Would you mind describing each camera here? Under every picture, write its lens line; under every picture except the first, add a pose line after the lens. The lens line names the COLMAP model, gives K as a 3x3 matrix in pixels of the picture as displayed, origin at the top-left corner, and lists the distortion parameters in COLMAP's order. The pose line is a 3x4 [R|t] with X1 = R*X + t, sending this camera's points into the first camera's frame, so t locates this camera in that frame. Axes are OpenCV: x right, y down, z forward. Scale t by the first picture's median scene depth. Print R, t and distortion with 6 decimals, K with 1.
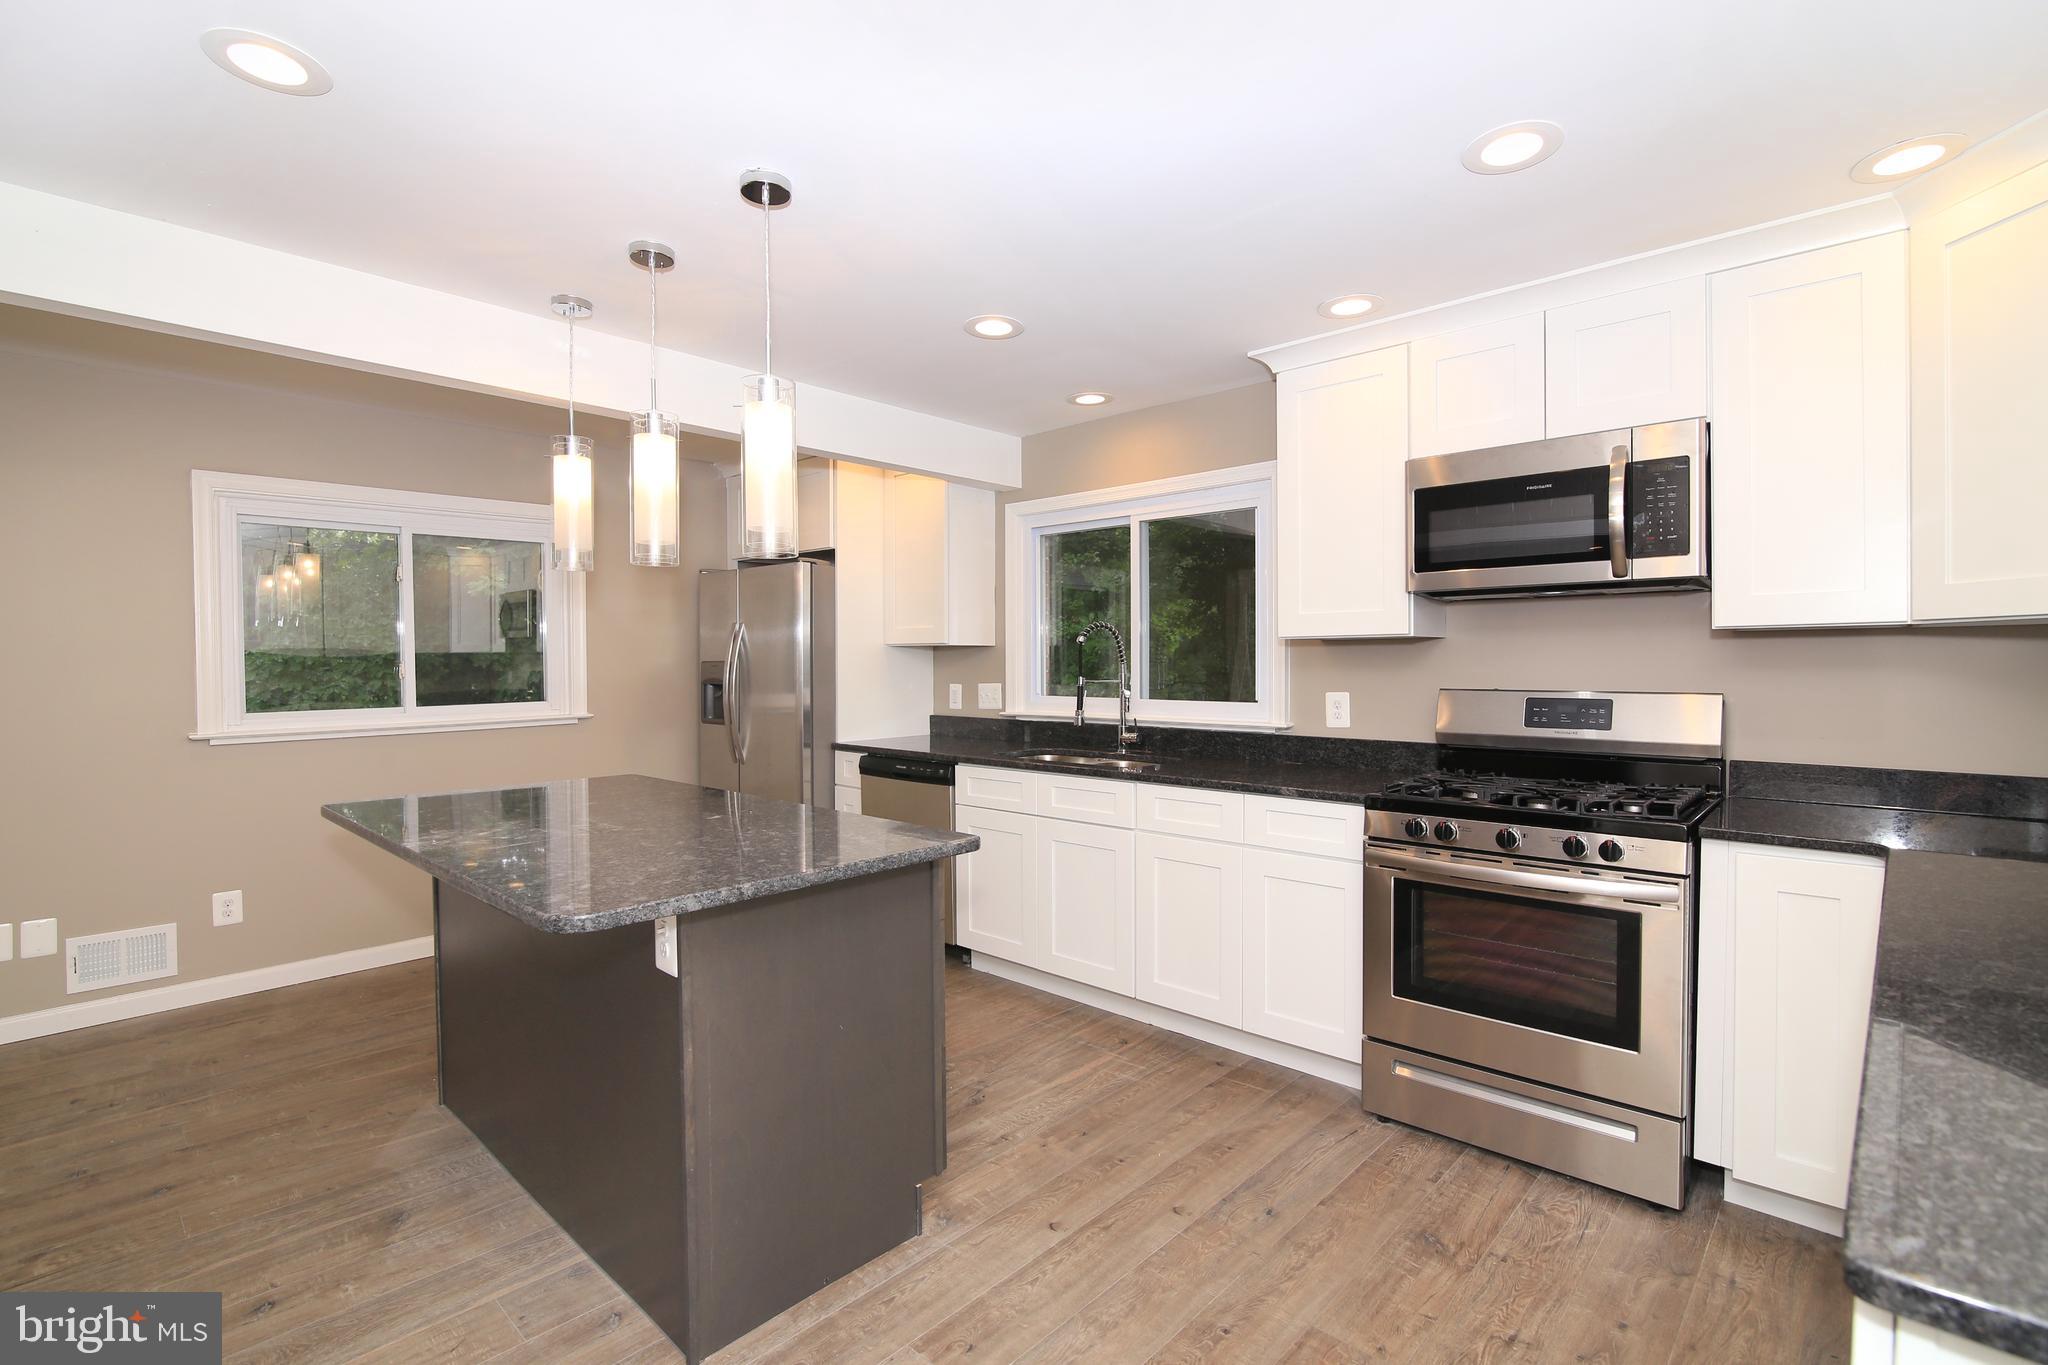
lens RADIAL K [[947.2, 0, 998.2], [0, 947.2, 664.6], [0, 0, 1]] dist [-0.018838, 0.001282]
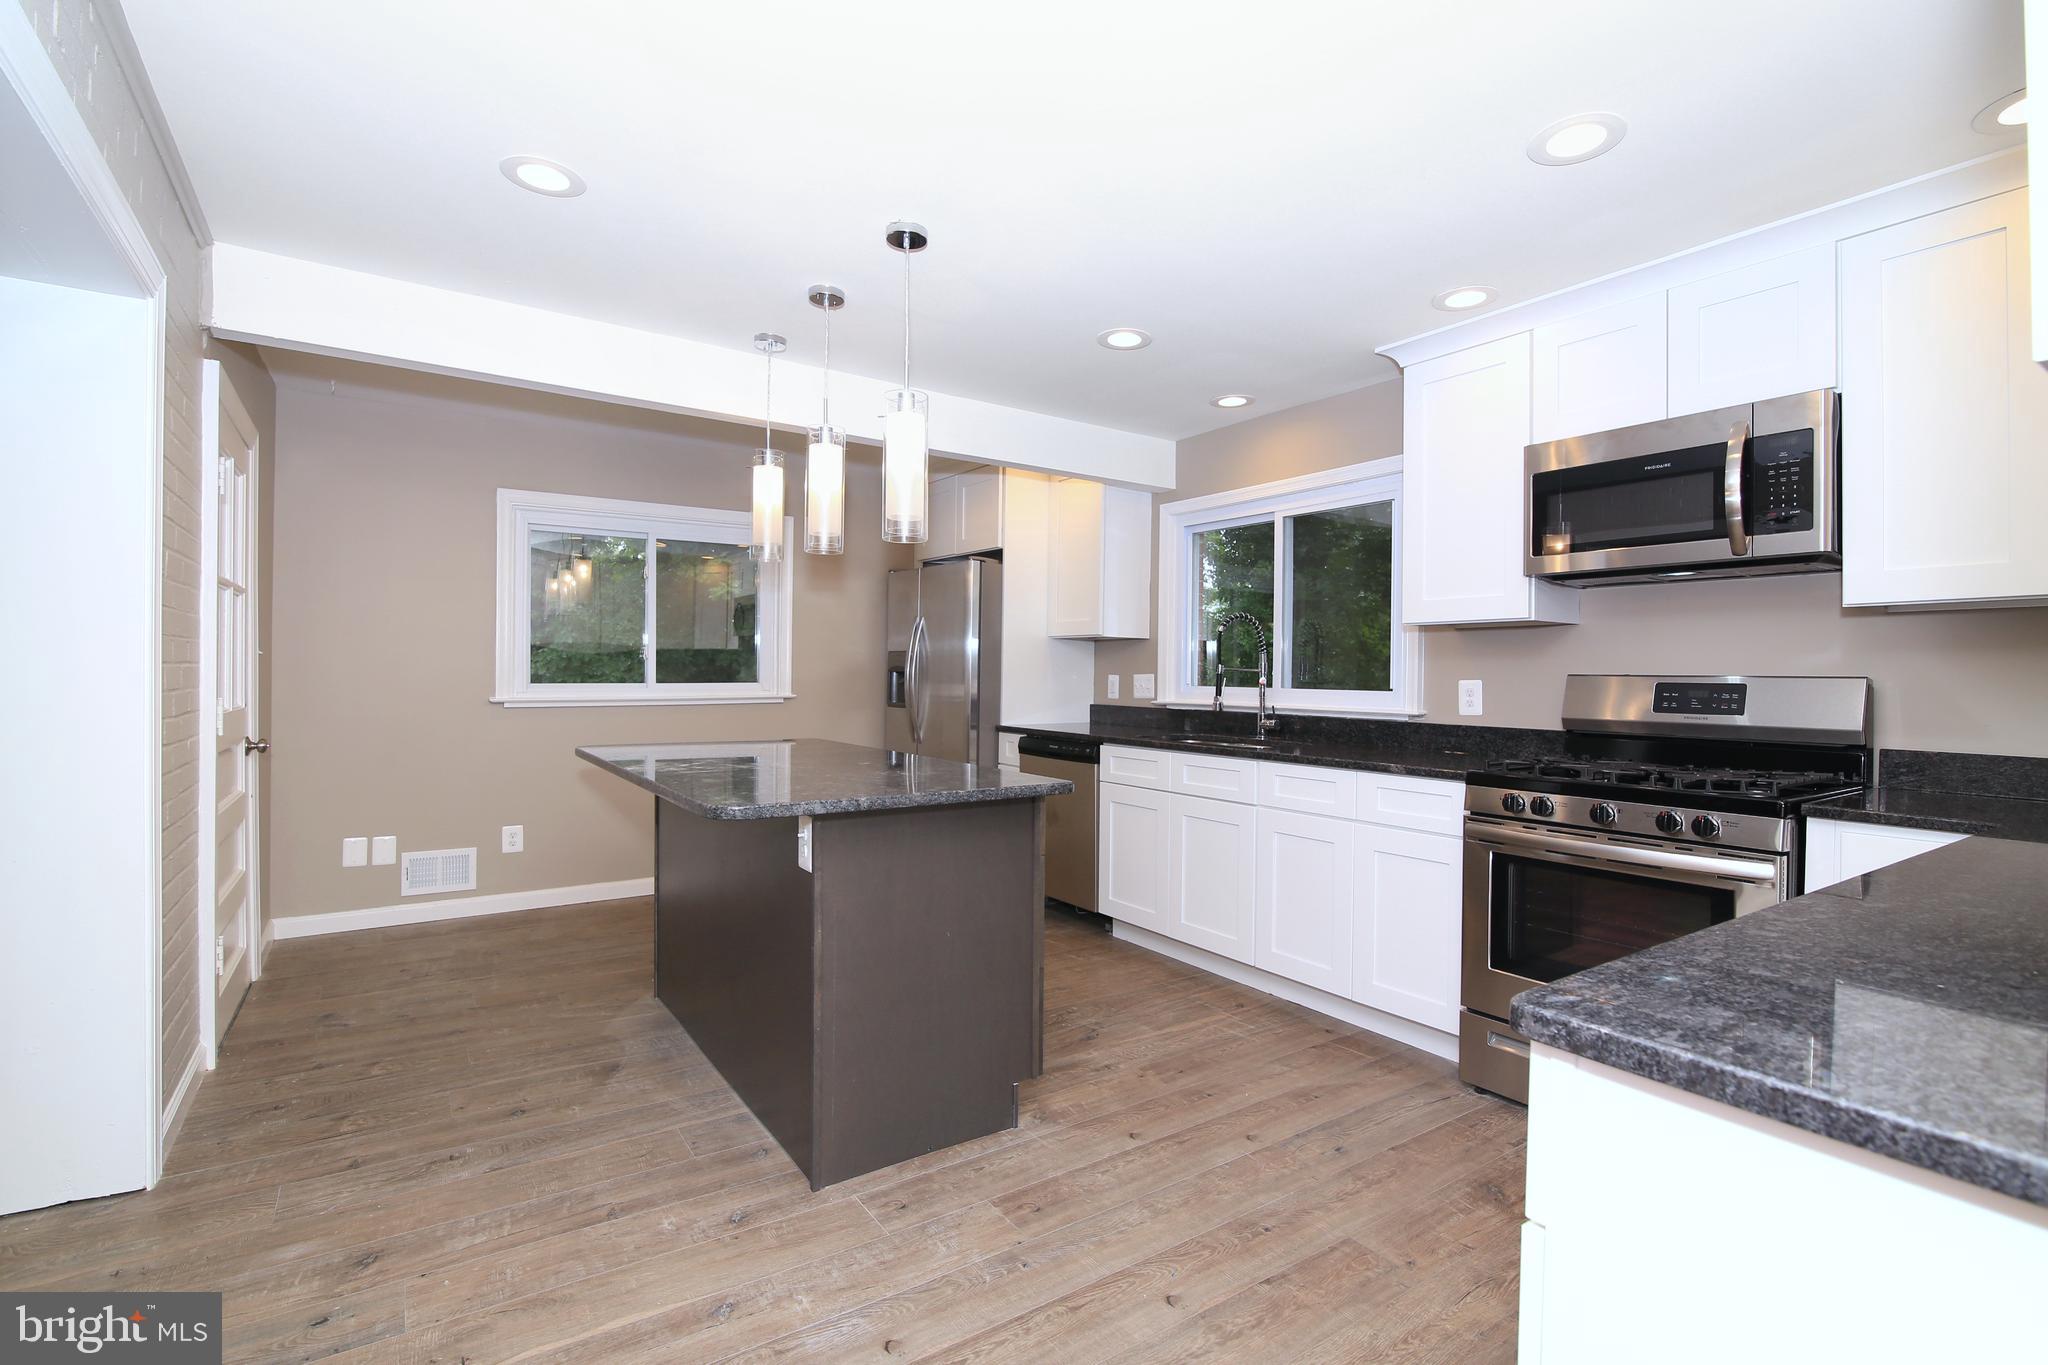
lens RADIAL K [[947.2, 0, 998.2], [0, 947.2, 664.6], [0, 0, 1]] dist [-0.018838, 0.001282]
pose [[0.973958, 0.016897, -0.226097, 0.116087], [-0.020670, 0.999684, -0.014331, 0.045103], [0.225784, 0.018632, 0.973999, -0.109260]]
